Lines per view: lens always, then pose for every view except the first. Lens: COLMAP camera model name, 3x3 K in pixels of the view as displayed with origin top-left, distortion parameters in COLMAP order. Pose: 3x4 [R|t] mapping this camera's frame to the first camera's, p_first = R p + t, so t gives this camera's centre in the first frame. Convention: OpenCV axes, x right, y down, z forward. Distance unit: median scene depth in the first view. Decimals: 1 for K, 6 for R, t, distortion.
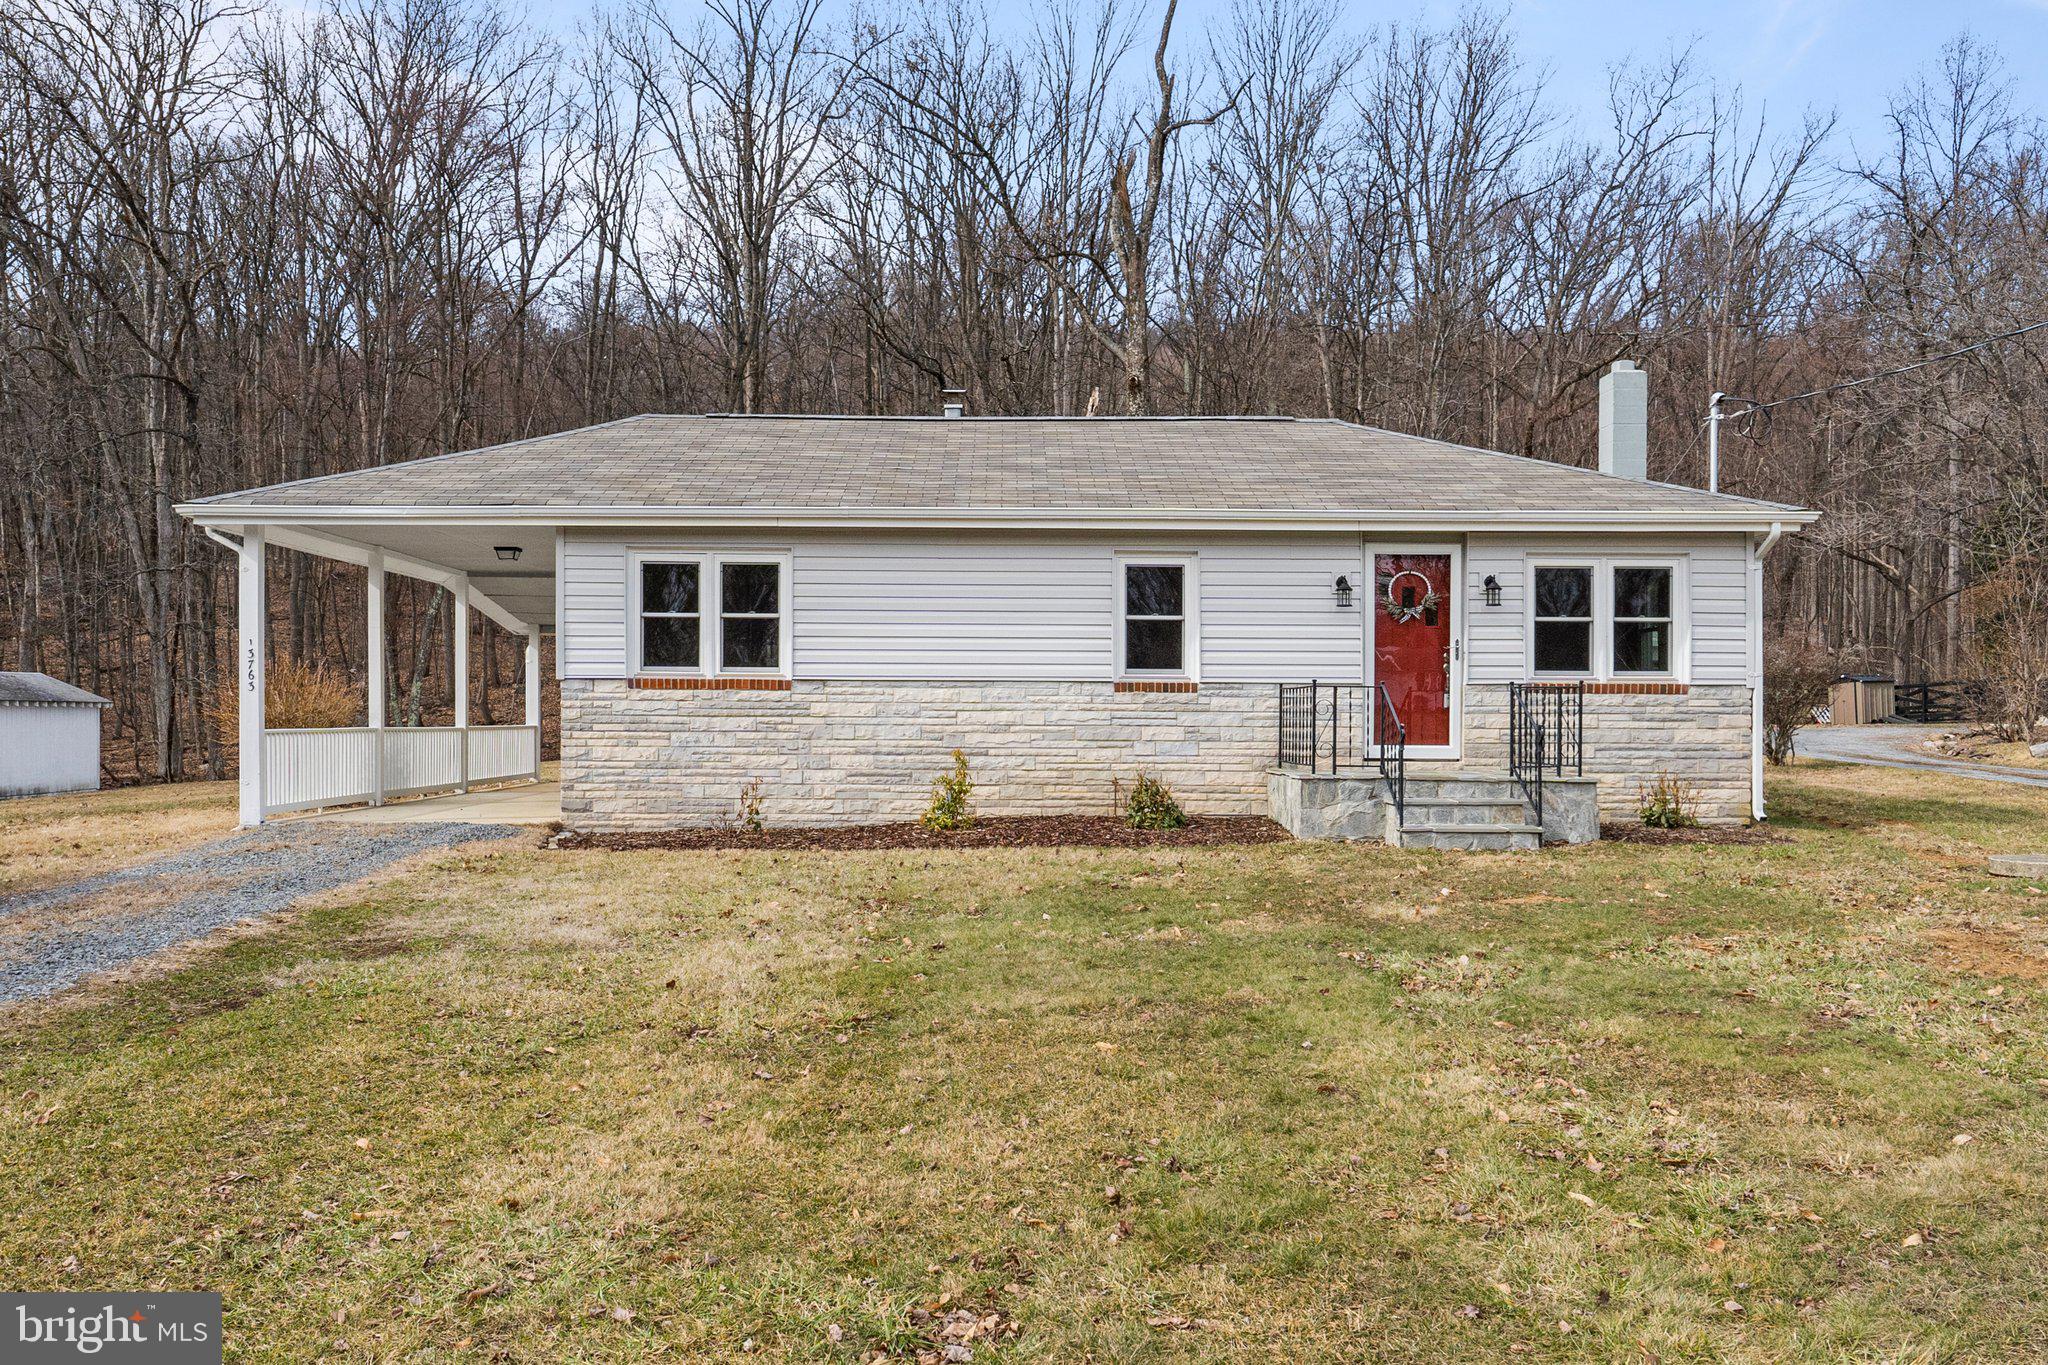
lens RADIAL K [[1591.0, 0, 1024.4], [0, 1591.0, 688.1], [0, 0, 1]] dist [-0.005628, -0.003790]
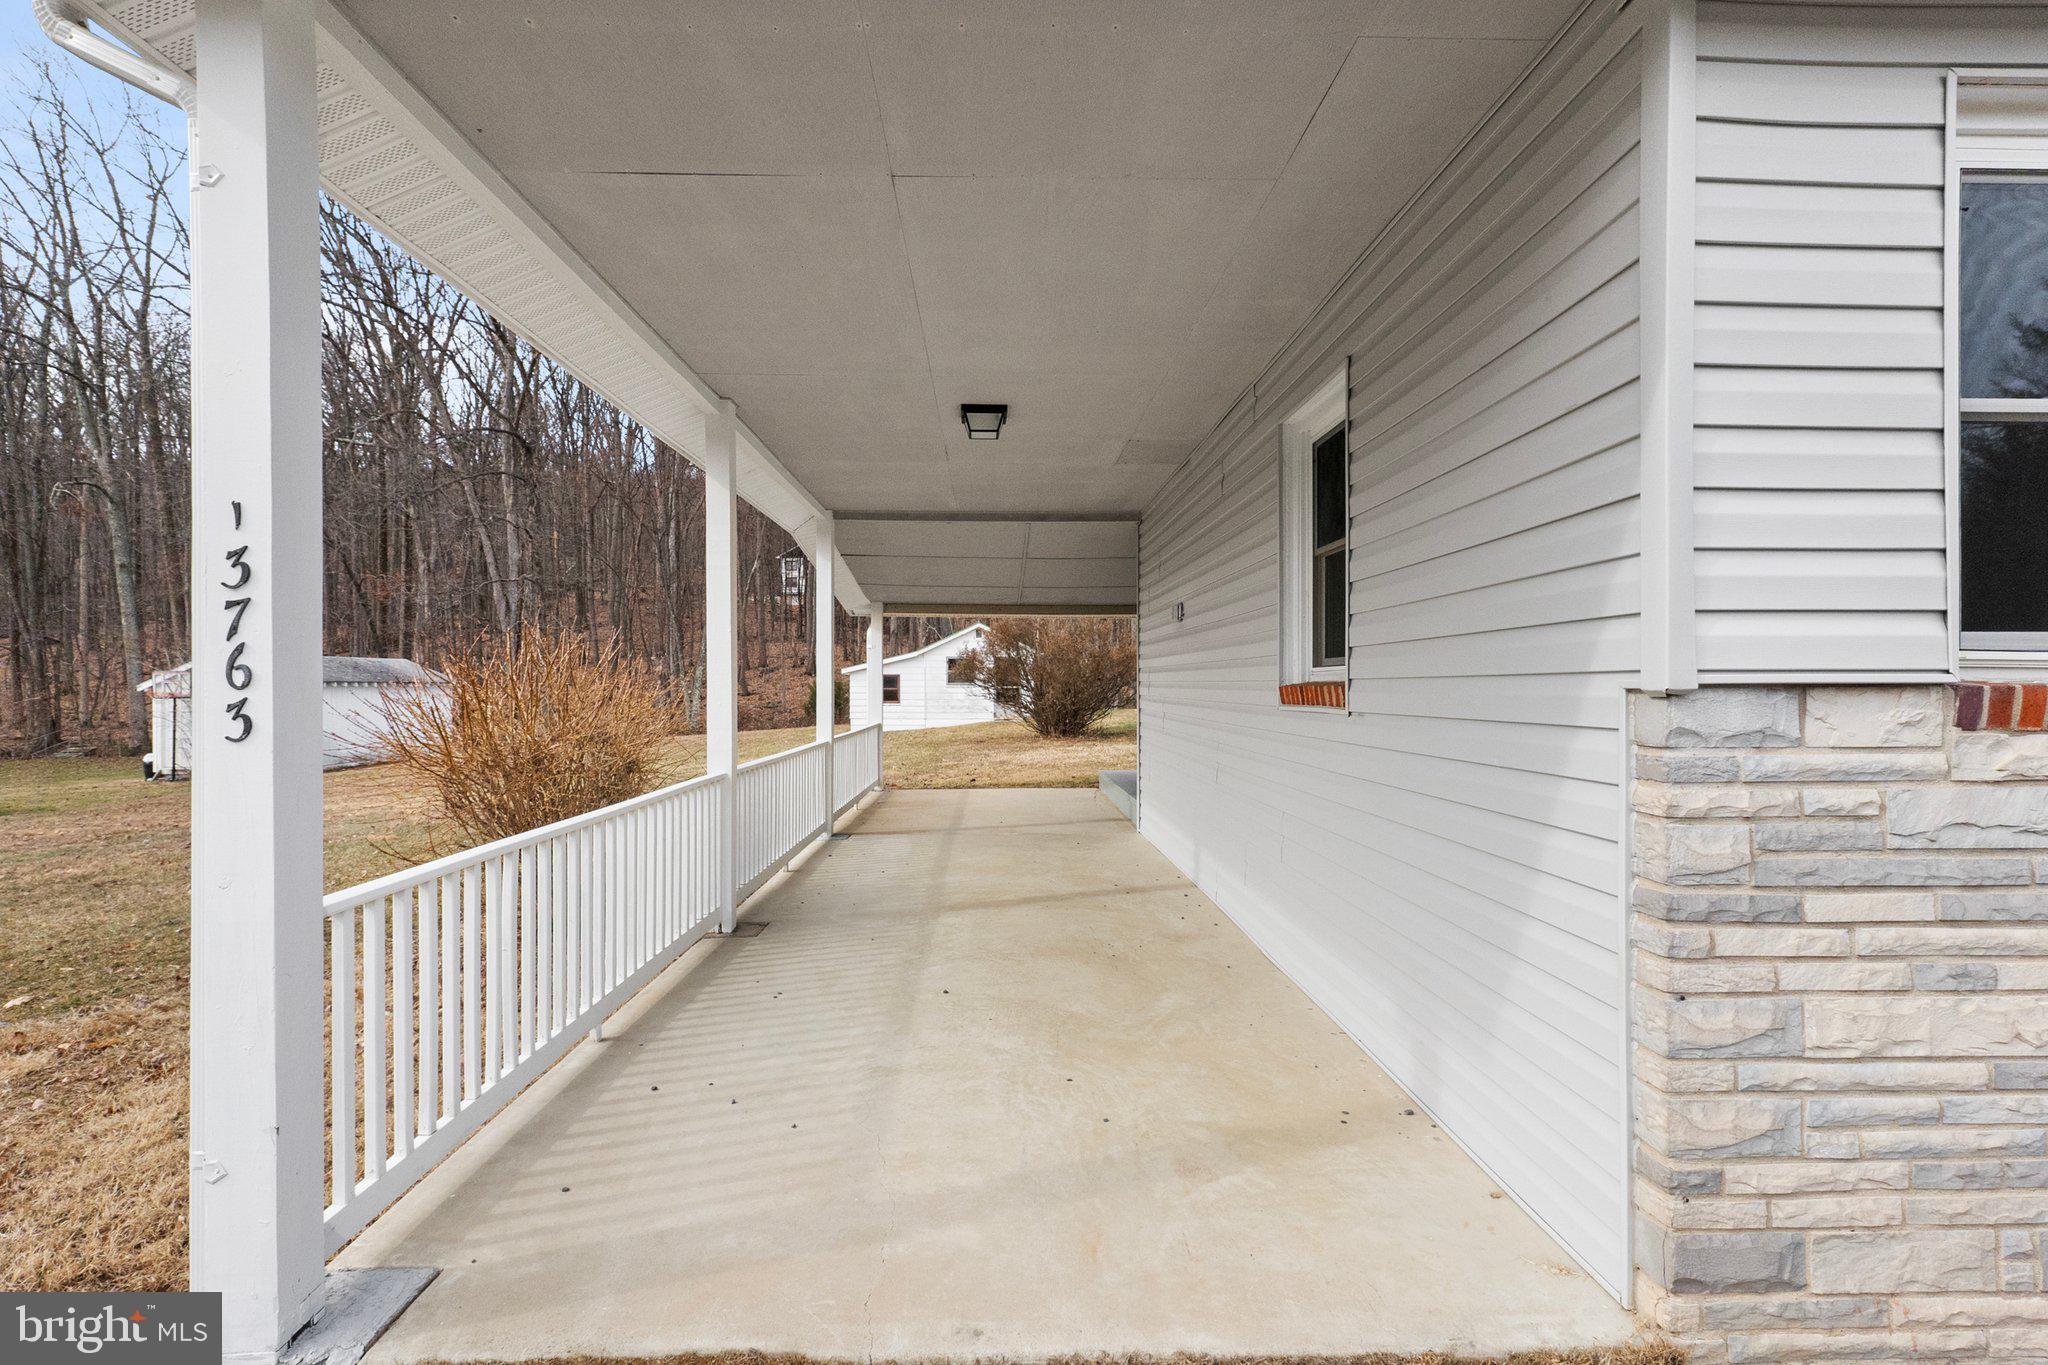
lens RADIAL K [[869.3, 0, 1023.5], [0, 869.3, 680.8], [0, 0, 1]] dist [0.003651, 0.000118]
pose [[0.999985, 0.002100, 0.005107, -0.380019], [-0.002167, 0.999910, 0.013266, -0.008100], [-0.005078, -0.013277, 0.999899, 0.879365]]
